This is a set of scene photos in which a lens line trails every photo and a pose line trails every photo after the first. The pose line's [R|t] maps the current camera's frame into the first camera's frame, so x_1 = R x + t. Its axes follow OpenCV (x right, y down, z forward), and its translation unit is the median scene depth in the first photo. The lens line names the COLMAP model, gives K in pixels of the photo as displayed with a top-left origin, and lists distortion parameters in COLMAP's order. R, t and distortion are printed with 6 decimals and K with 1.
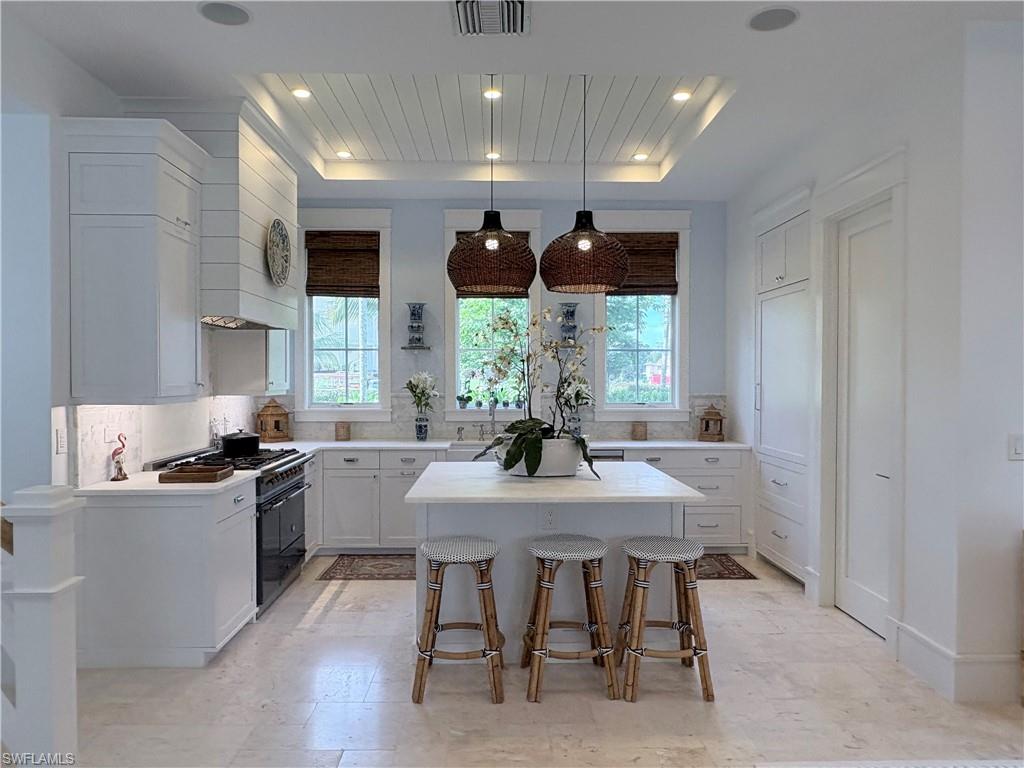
lens RADIAL K [[710.5, 0, 512.0], [0, 710.5, 384.0], [0, 0, 1]] dist [-0.000366, 0.001540]
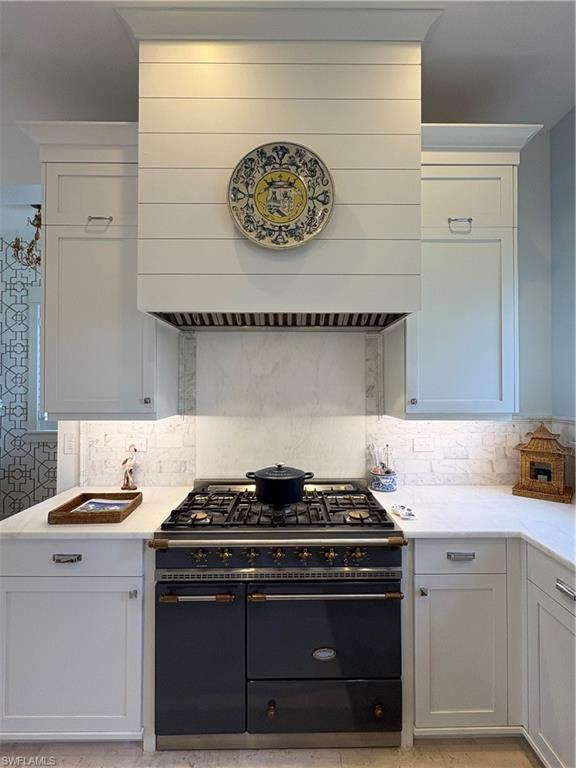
lens RADIAL K [[378.6, 0, 288.0], [0, 378.6, 384.0], [0, 0, 1]] dist [-0.000316, -0.000017]
pose [[-0.014352, -0.010947, -0.999837, 0.007466], [-0.012765, 0.999861, -0.010764, -0.015865], [0.999816, 0.012608, -0.014490, 1.095676]]
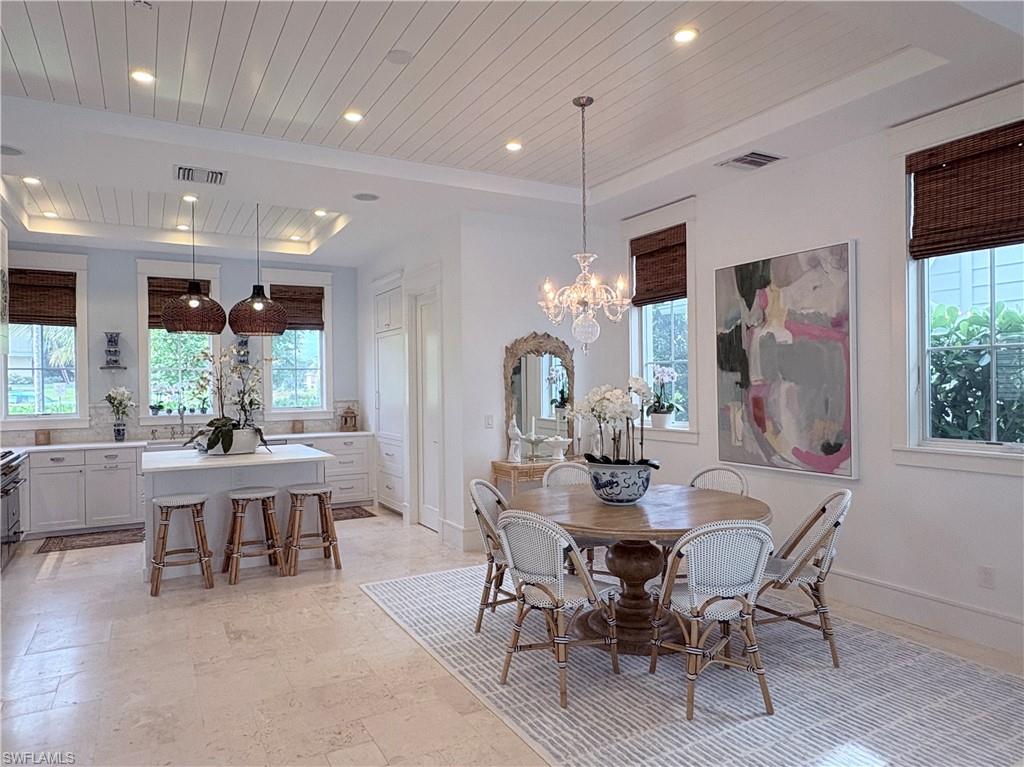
lens RADIAL K [[663.4, 0, 508.4], [0, 663.4, 385.6], [0, 0, 1]] dist [-0.004374, 0.000837]
pose [[0.886232, -0.013522, 0.463044, -0.082810], [0.018197, 0.999819, -0.005631, -0.000552], [-0.462884, 0.013416, 0.886317, -0.510018]]
